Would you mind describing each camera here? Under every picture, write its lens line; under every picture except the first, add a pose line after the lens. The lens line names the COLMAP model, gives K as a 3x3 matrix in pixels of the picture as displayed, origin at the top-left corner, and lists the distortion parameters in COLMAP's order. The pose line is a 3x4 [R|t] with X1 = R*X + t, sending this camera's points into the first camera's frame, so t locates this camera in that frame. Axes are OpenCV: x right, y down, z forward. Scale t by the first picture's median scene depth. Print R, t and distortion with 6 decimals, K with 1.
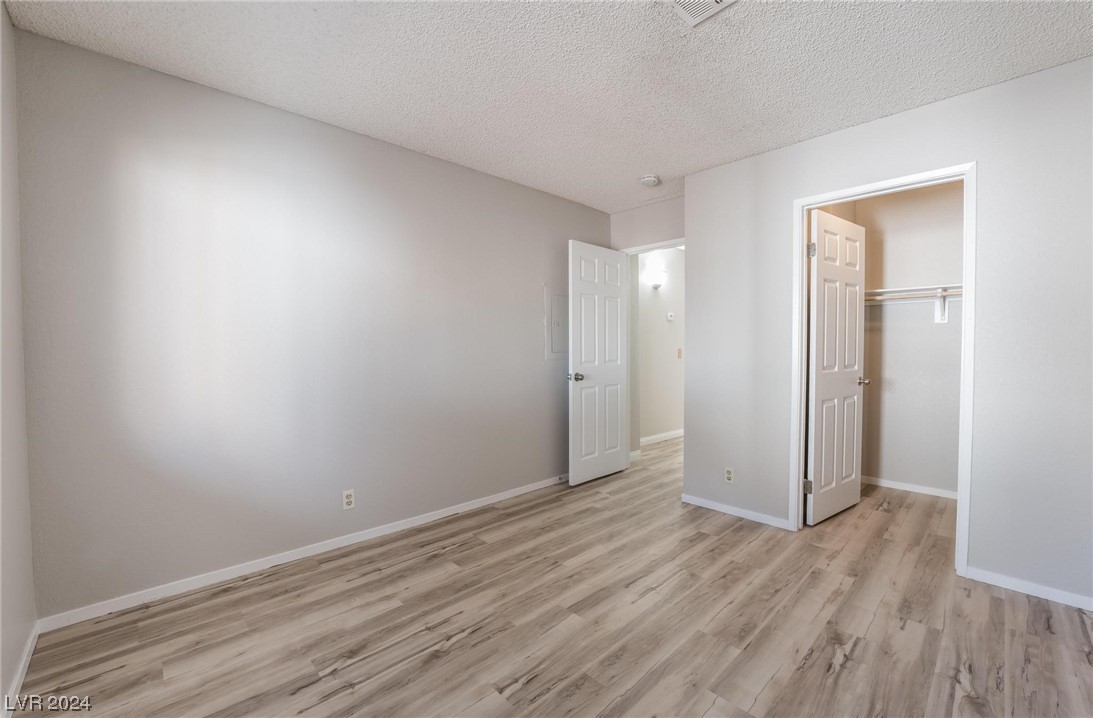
lens RADIAL K [[443.3, 0, 549.4], [0, 443.3, 357.2], [0, 0, 1]] dist [-0.028912, 0.003060]
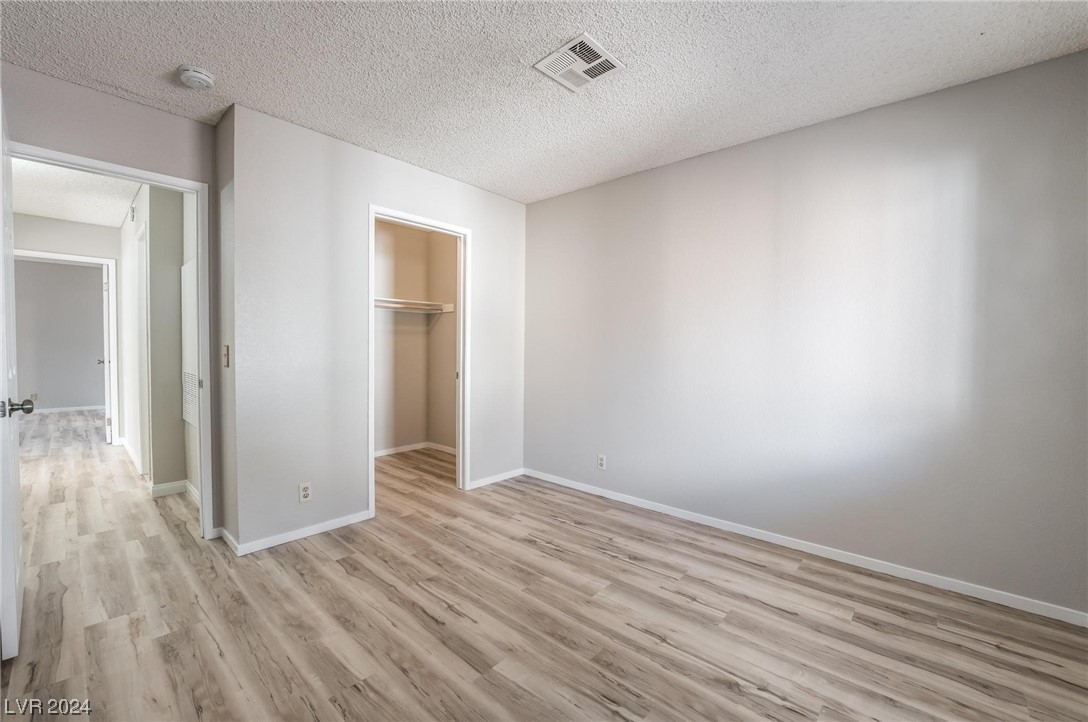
lens RADIAL K [[441.3, 0, 541.6], [0, 441.3, 359.8], [0, 0, 1]] dist [-0.028912, 0.003060]
pose [[-0.073318, -0.030268, 0.996849, -0.737012], [0.010370, 0.999462, 0.031110, -0.018652], [-0.997255, 0.012618, -0.072965, 0.946698]]
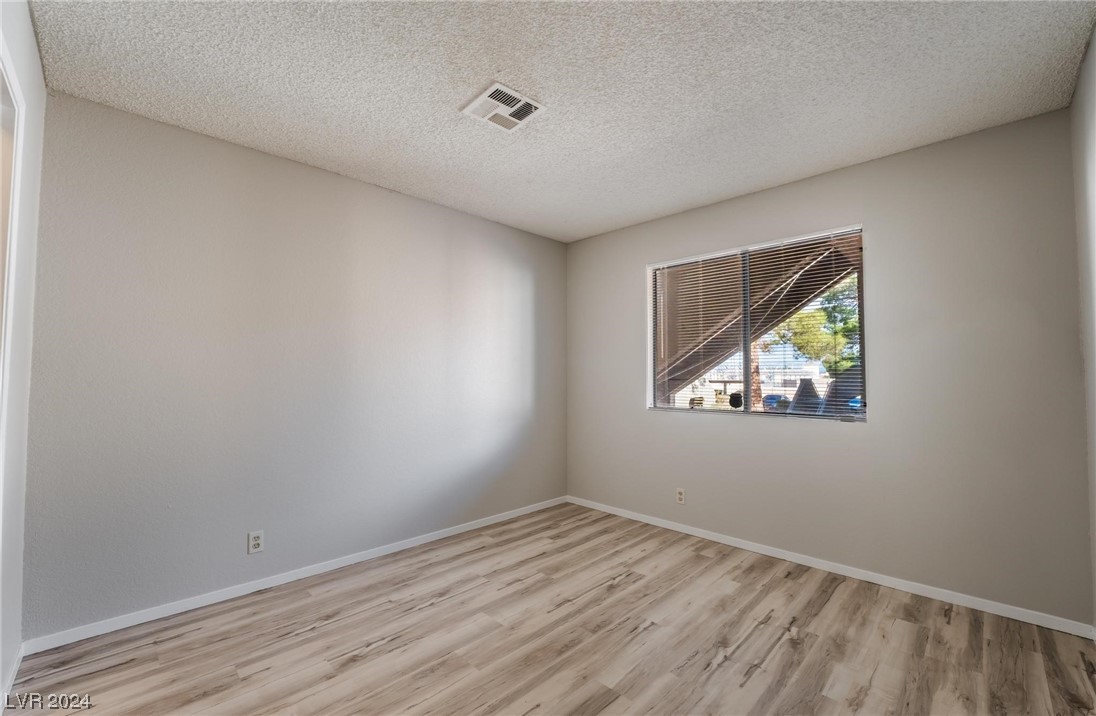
lens RADIAL K [[449.2, 0, 546.0], [0, 449.2, 357.5], [0, 0, 1]] dist [-0.022840, 0.000315]
pose [[-0.999858, -0.000384, -0.016866, 0.194595], [-0.000048, 0.999802, -0.019922, -0.044998], [0.016870, -0.019918, -0.999659, 1.848717]]
